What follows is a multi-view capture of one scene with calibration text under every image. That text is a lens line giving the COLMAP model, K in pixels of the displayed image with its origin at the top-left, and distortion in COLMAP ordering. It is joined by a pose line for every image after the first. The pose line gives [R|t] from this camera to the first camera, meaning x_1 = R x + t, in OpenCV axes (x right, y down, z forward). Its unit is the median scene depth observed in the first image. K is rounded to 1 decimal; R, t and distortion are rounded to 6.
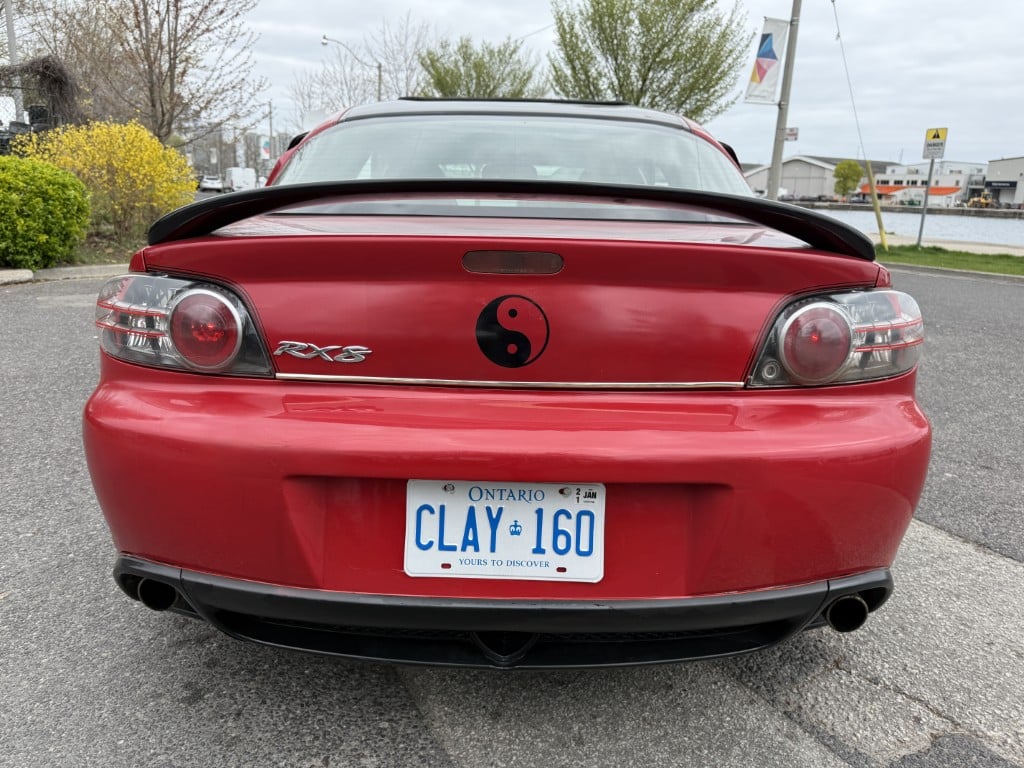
lens RADIAL K [[738.8, 0, 512.0], [0, 738.8, 384.0], [0, 0, 1]] dist [0.002186, 0.000524]
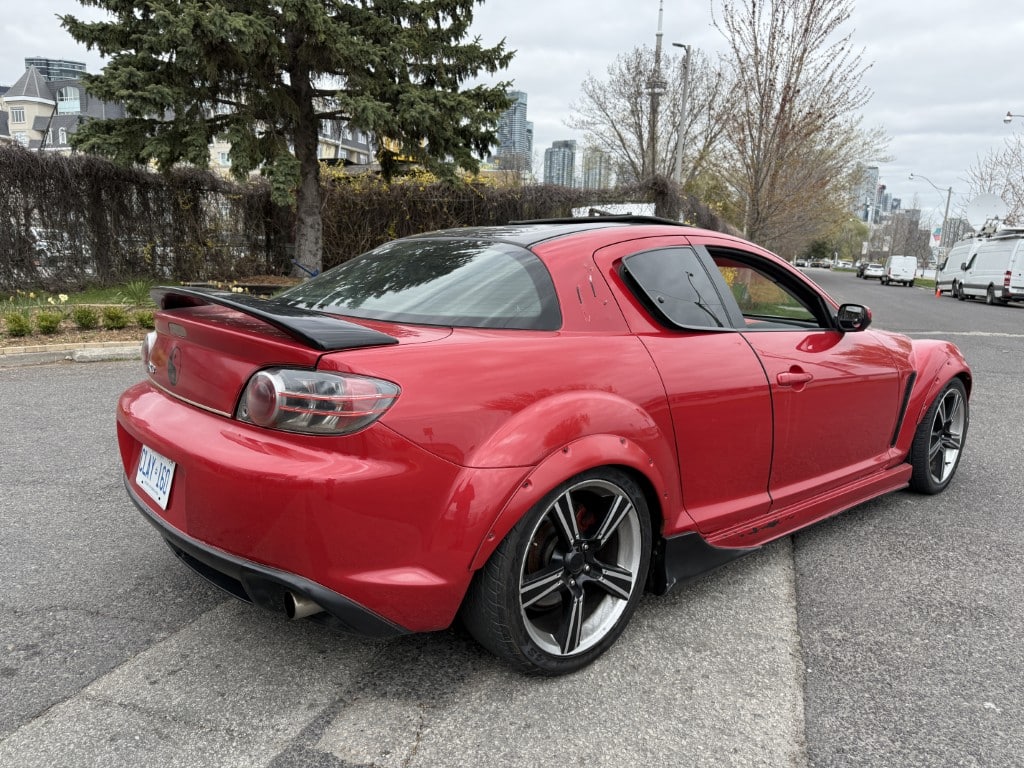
lens RADIAL K [[738.8, 0, 512.0], [0, 738.8, 384.0], [0, 0, 1]] dist [0.002186, 0.000524]
pose [[0.643254, 0.122195, -0.755839, 1.364405], [-0.205601, 0.978492, -0.016784, -0.117770], [0.737532, 0.166197, 0.654542, 0.277718]]
